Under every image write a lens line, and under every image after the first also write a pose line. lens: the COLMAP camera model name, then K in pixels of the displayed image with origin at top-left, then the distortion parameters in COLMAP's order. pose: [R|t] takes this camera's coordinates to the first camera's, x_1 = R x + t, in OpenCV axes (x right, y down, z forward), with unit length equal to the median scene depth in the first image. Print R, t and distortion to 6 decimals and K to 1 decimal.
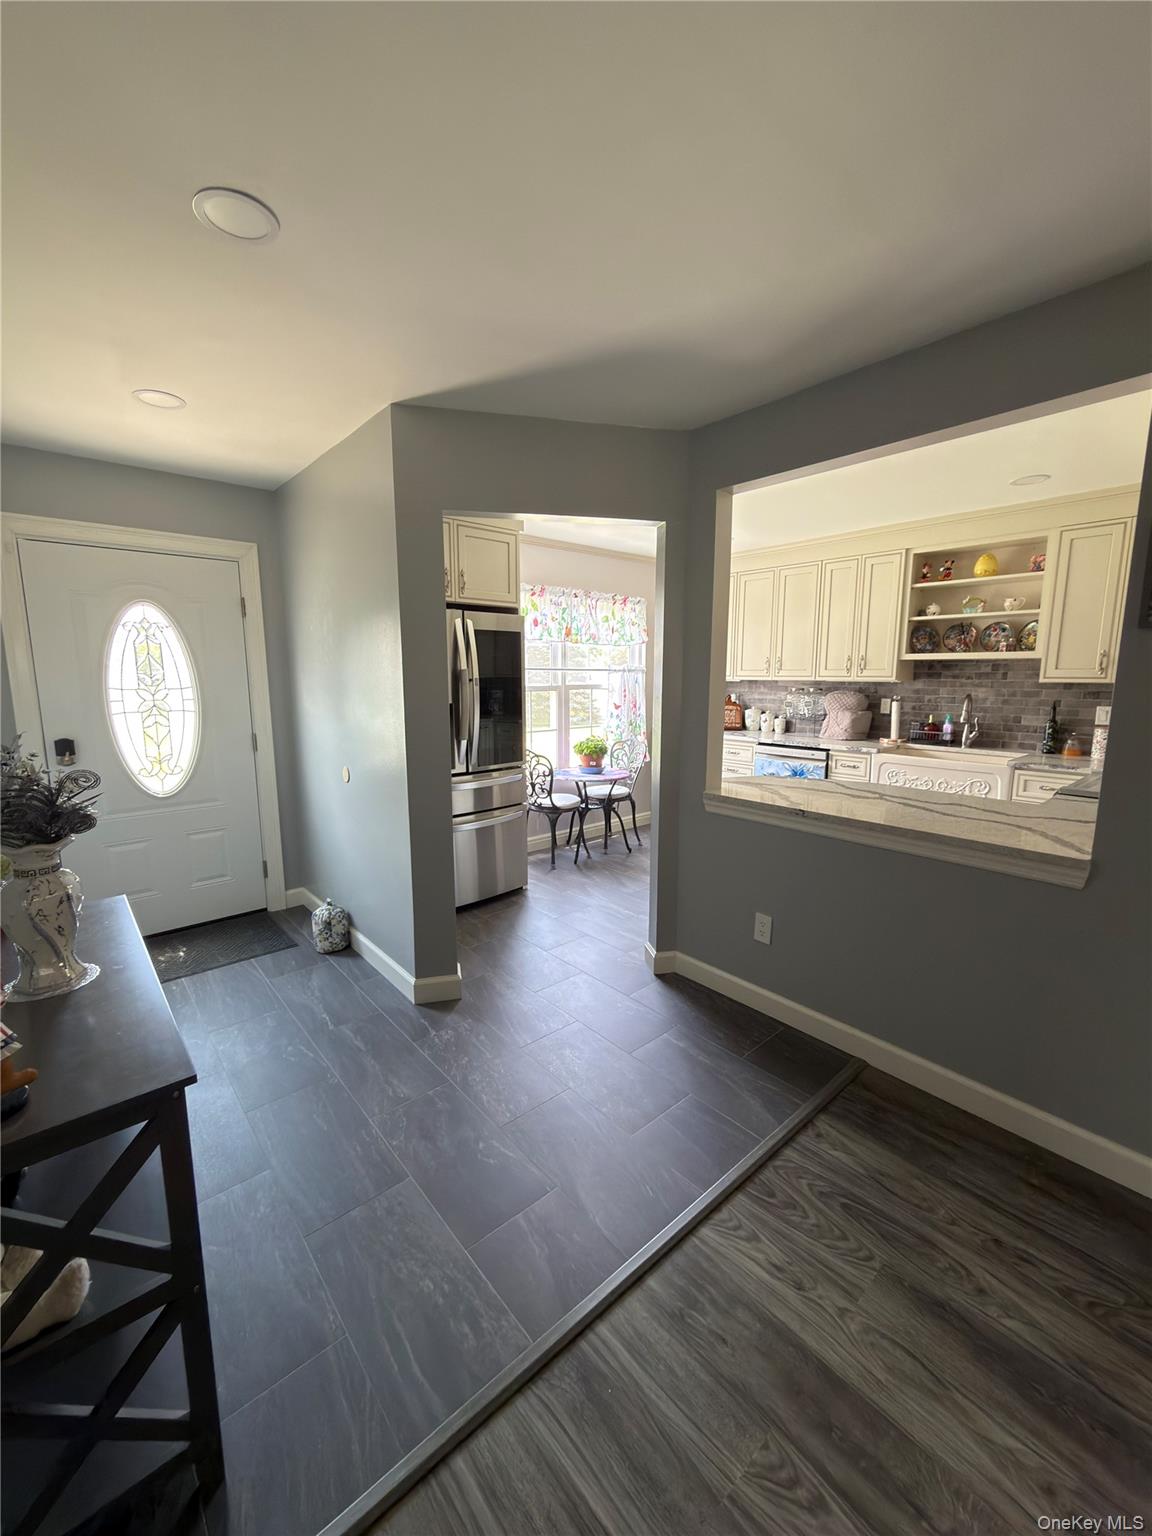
lens RADIAL K [[612.0, 0, 576.0], [0, 612.0, 768.0], [0, 0, 1]] dist [-0.001386, -0.000154]
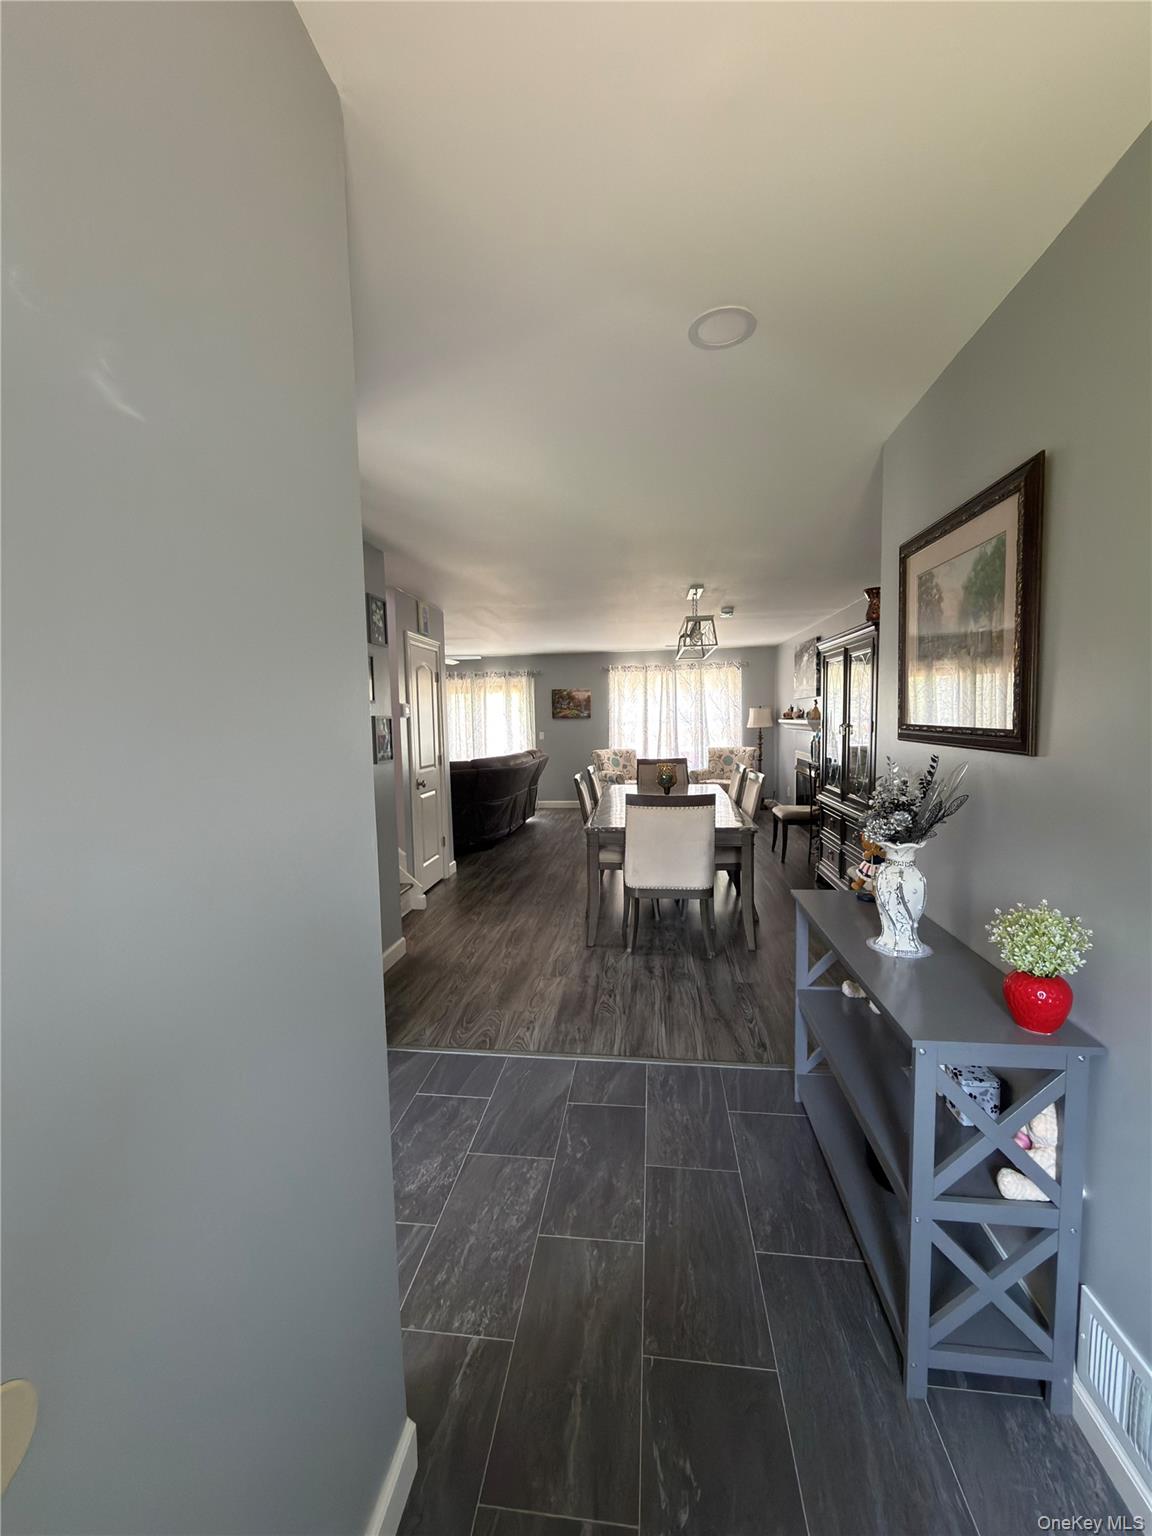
lens RADIAL K [[612.0, 0, 576.0], [0, 612.0, 768.0], [0, 0, 1]] dist [-0.001386, -0.000154]
pose [[-0.669006, -0.050265, 0.741555, -0.457046], [0.133419, 0.973383, 0.186345, -0.125345], [-0.731184, 0.223603, -0.644493, 0.770445]]
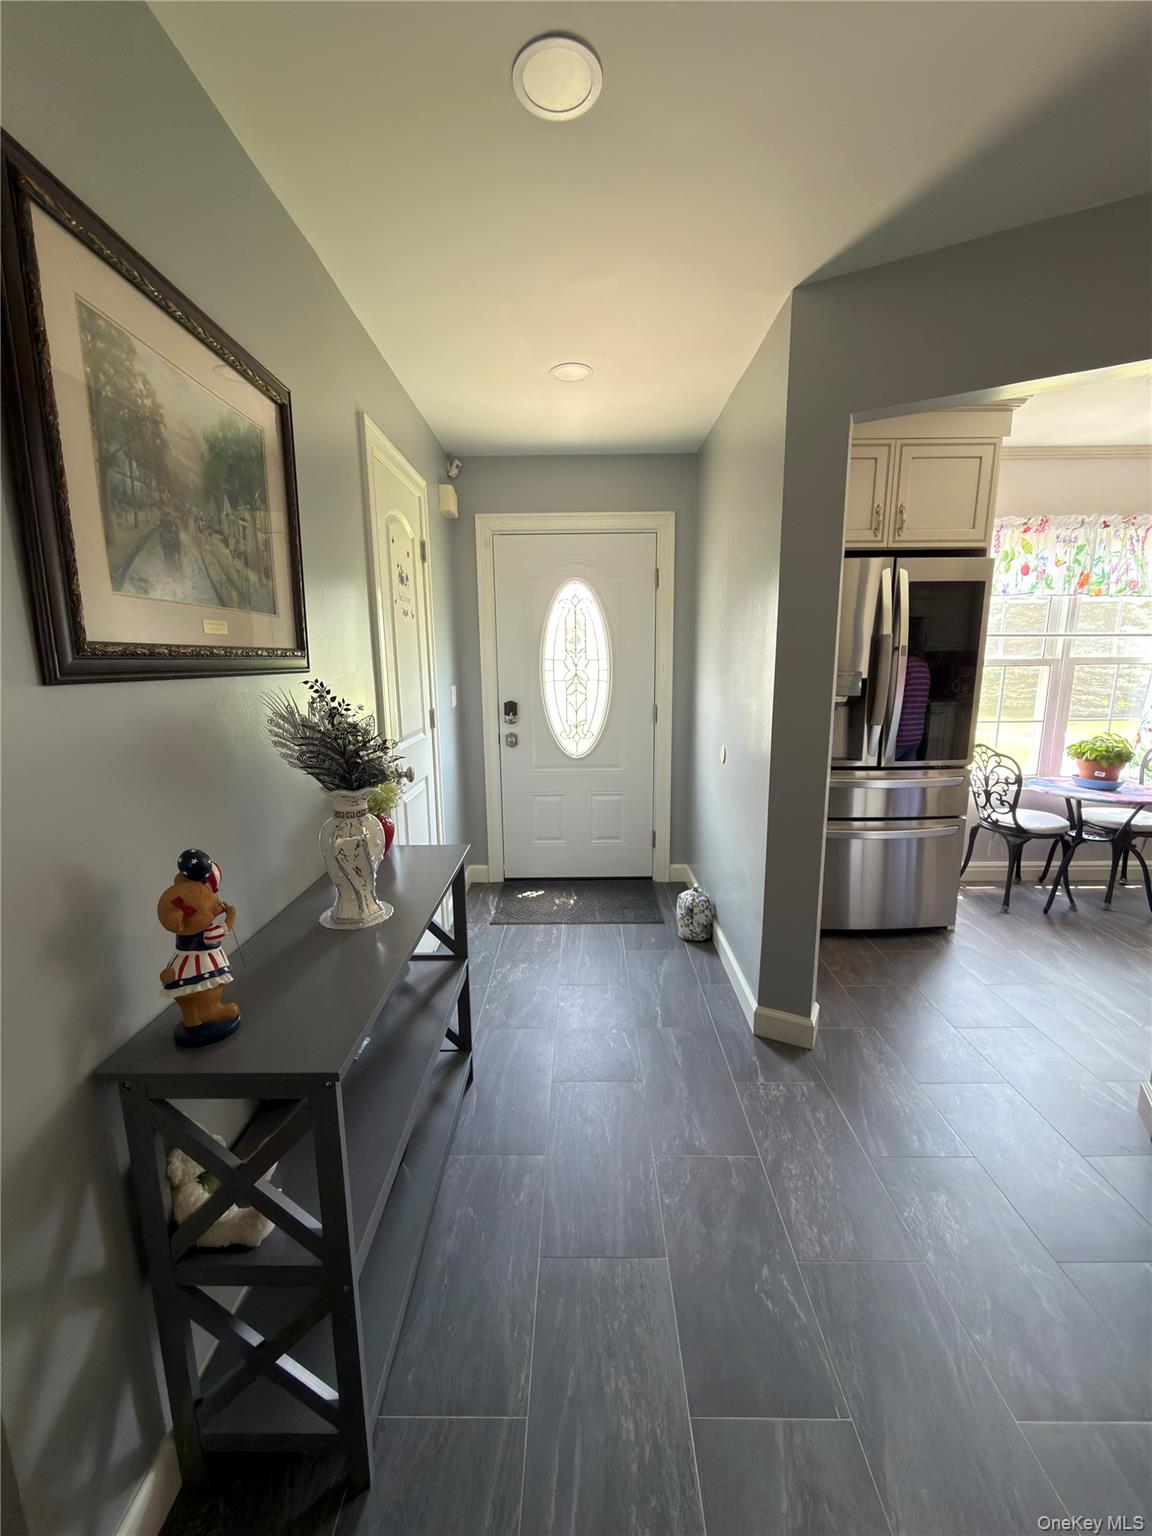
lens RADIAL K [[612.0, 0, 576.0], [0, 612.0, 768.0], [0, 0, 1]] dist [-0.001386, -0.000154]
pose [[0.748337, 0.113612, -0.653516, 0.043786], [-0.091993, 0.993478, 0.067373, -0.008150], [0.656909, 0.009701, 0.753908, 0.142868]]
